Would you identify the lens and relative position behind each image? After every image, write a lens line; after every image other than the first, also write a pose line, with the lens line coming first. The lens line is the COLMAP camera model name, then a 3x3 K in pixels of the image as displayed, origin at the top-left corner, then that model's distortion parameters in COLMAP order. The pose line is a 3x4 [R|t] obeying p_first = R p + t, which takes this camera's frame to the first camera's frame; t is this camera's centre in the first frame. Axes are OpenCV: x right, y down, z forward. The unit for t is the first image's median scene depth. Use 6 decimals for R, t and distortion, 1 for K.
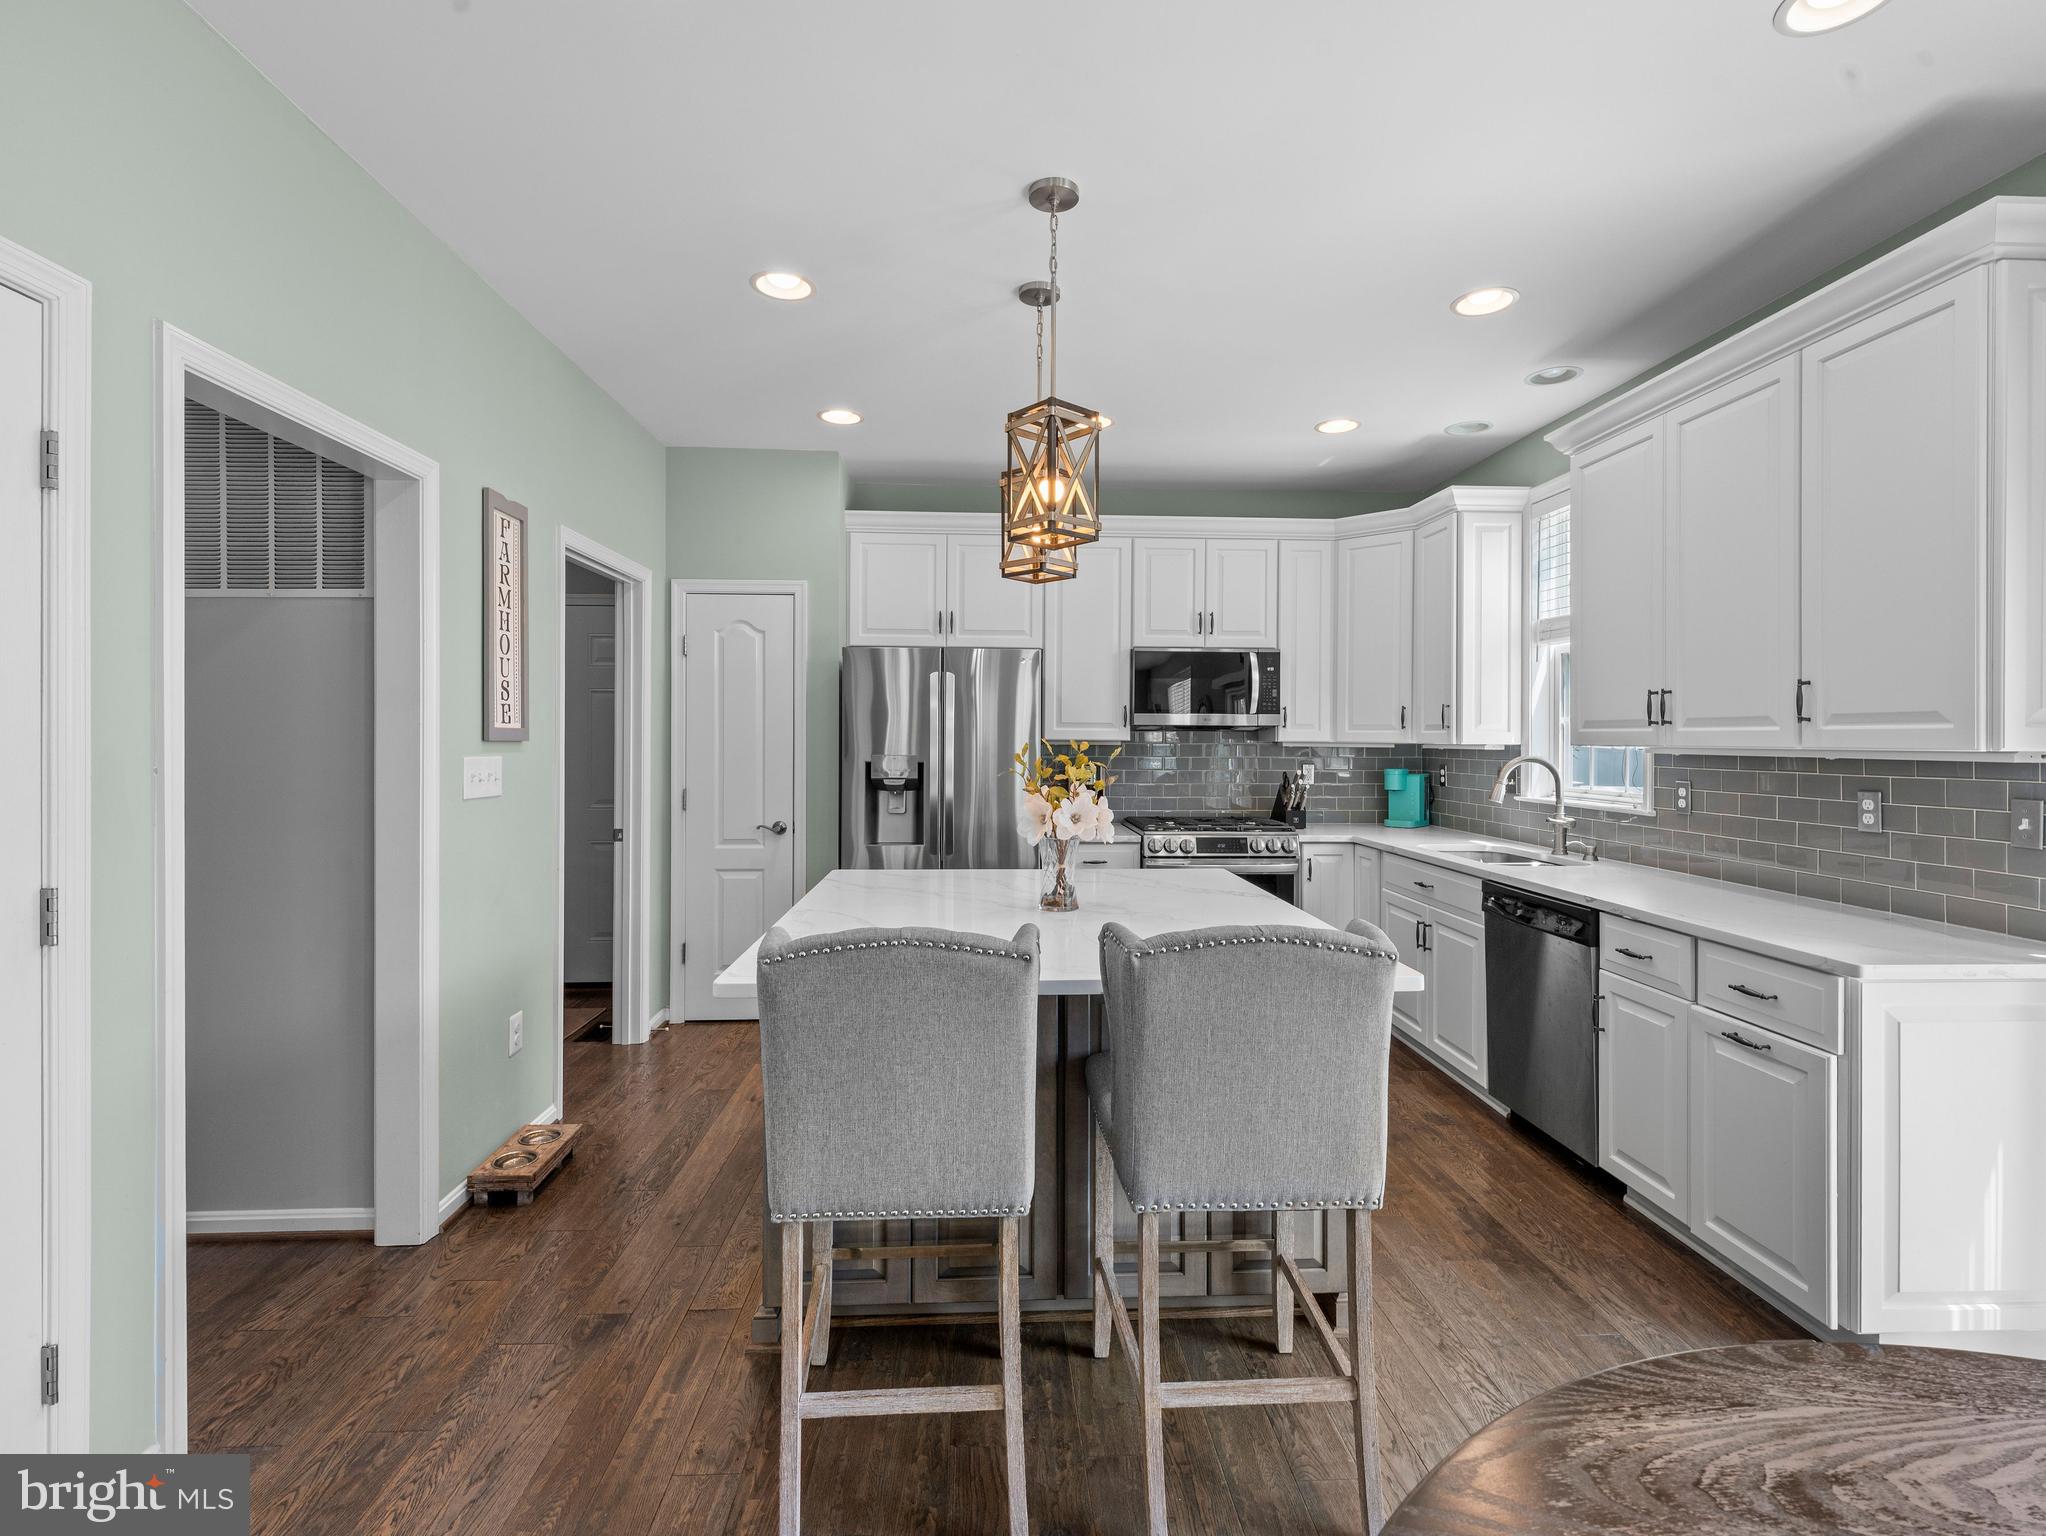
lens RADIAL K [[963.7, 0, 1017.6], [0, 963.7, 753.0], [0, 0, 1]] dist [0.009371, -0.008974]
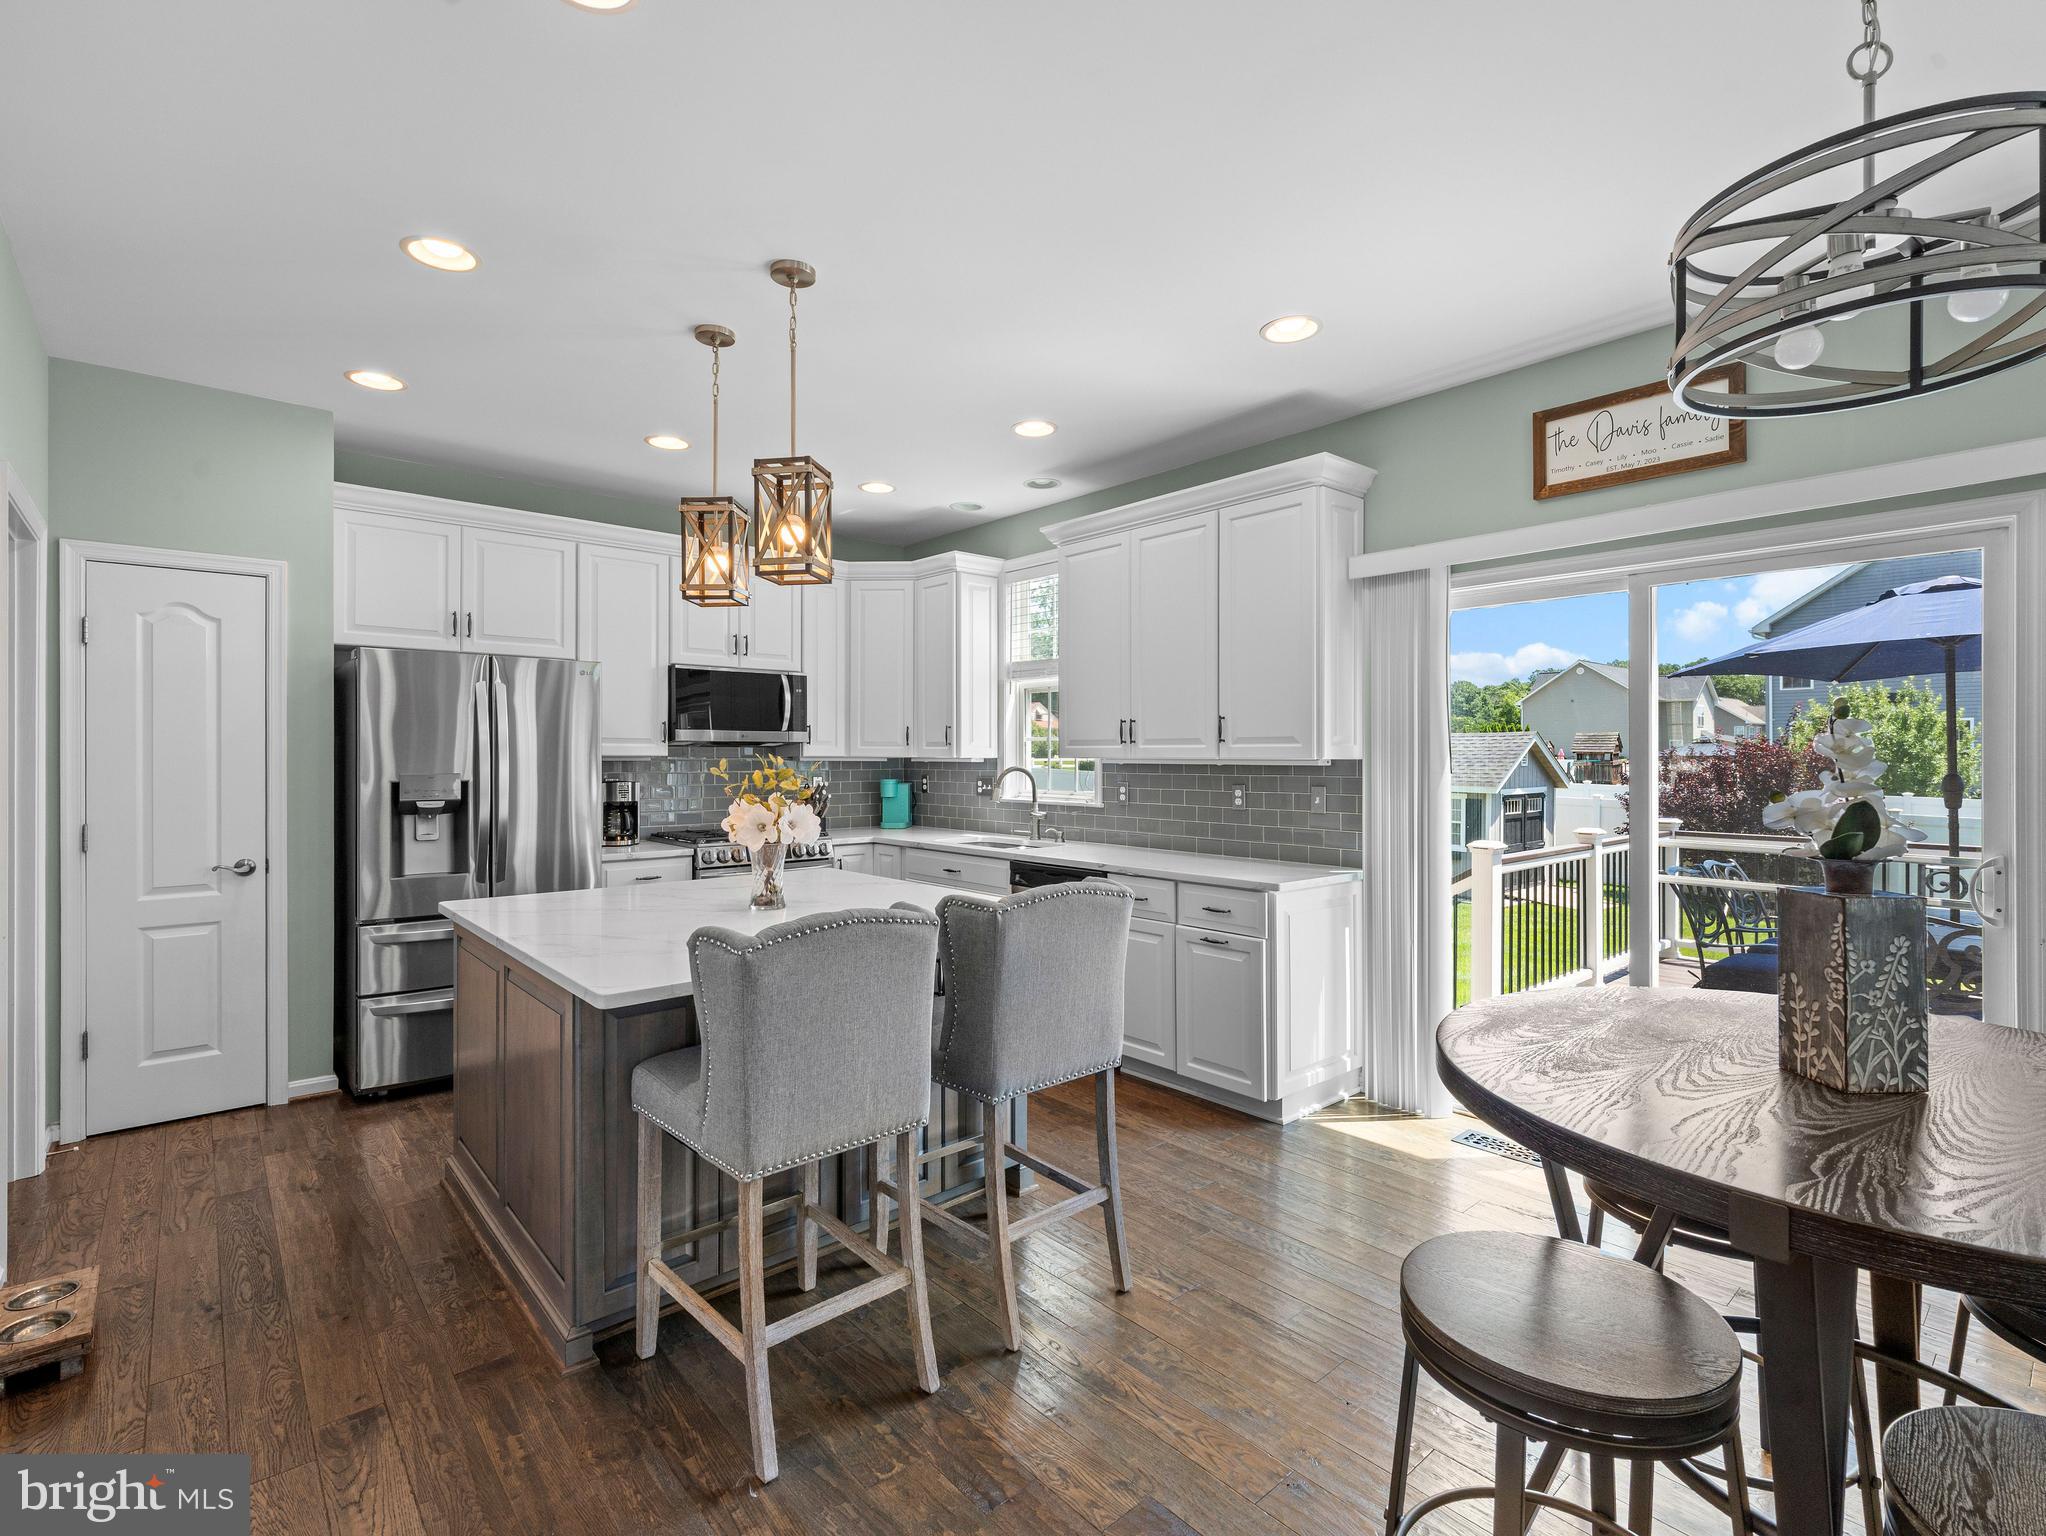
lens RADIAL K [[969.3, 0, 1024.6], [0, 969.3, 770.0], [0, 0, 1]] dist [0.011056, -0.009817]
pose [[0.782211, -0.013248, 0.622872, -0.286164], [0.012404, 0.999907, 0.005691, 0.000751], [-0.622890, 0.003275, 0.782303, -0.037594]]
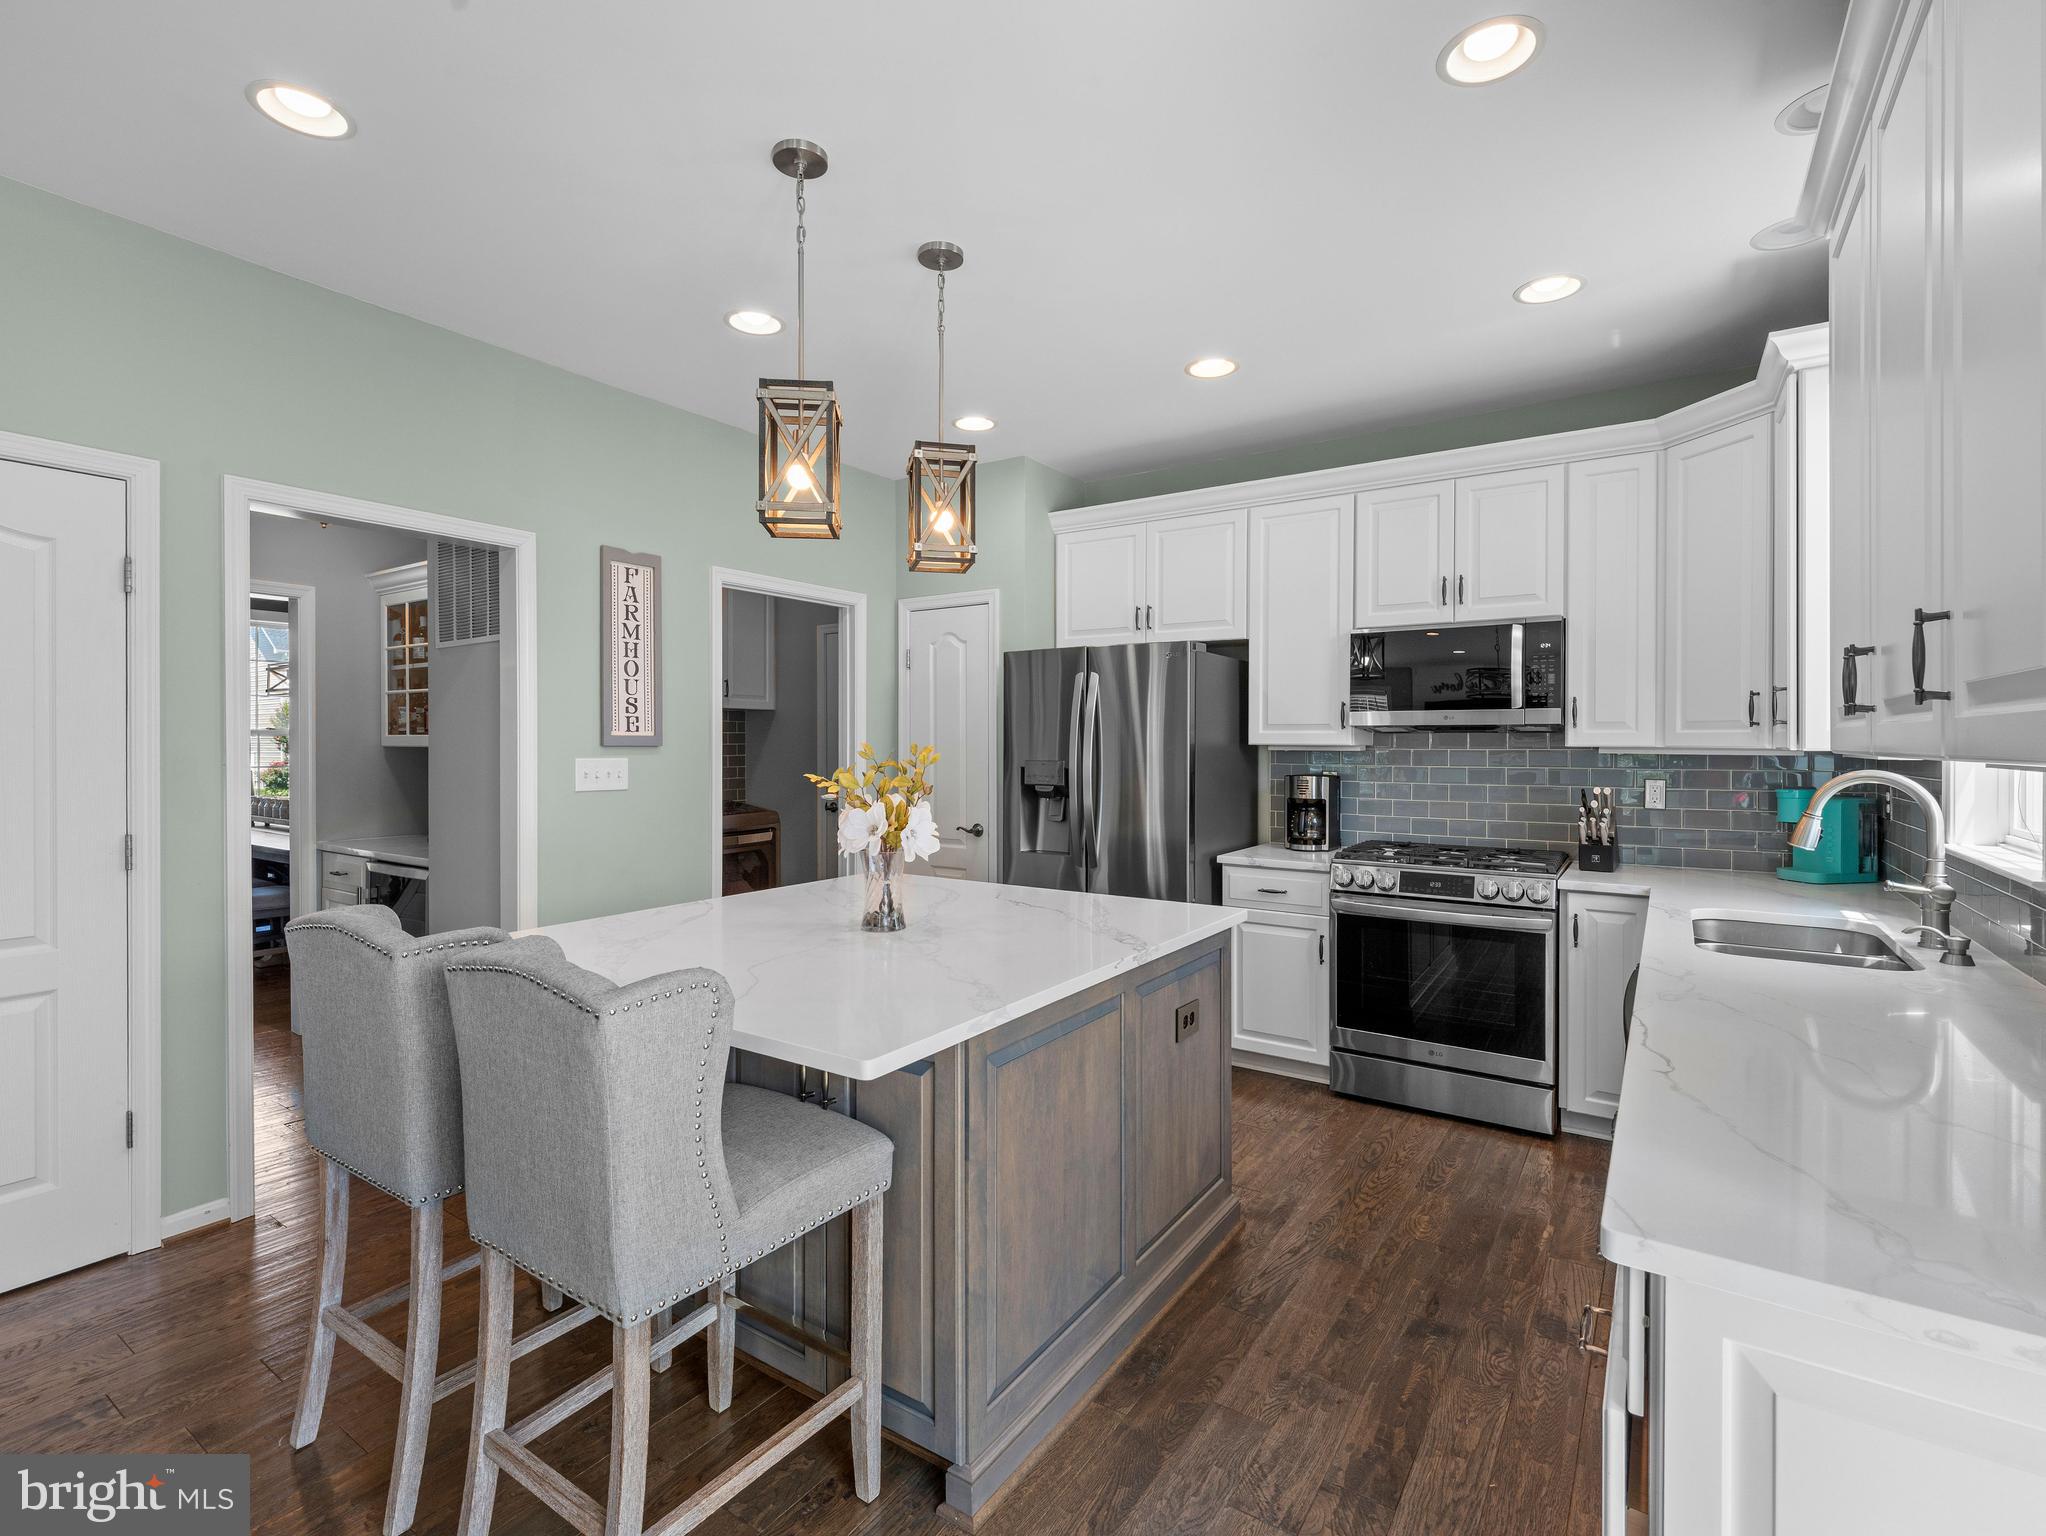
lens RADIAL K [[963.7, 0, 1017.6], [0, 963.7, 753.0], [0, 0, 1]] dist [0.009371, -0.008974]
pose [[0.797582, 0.003023, -0.603204, 0.479391], [-0.007125, 0.999965, -0.004409, -0.001181], [0.603169, 0.007814, 0.797575, 0.239354]]
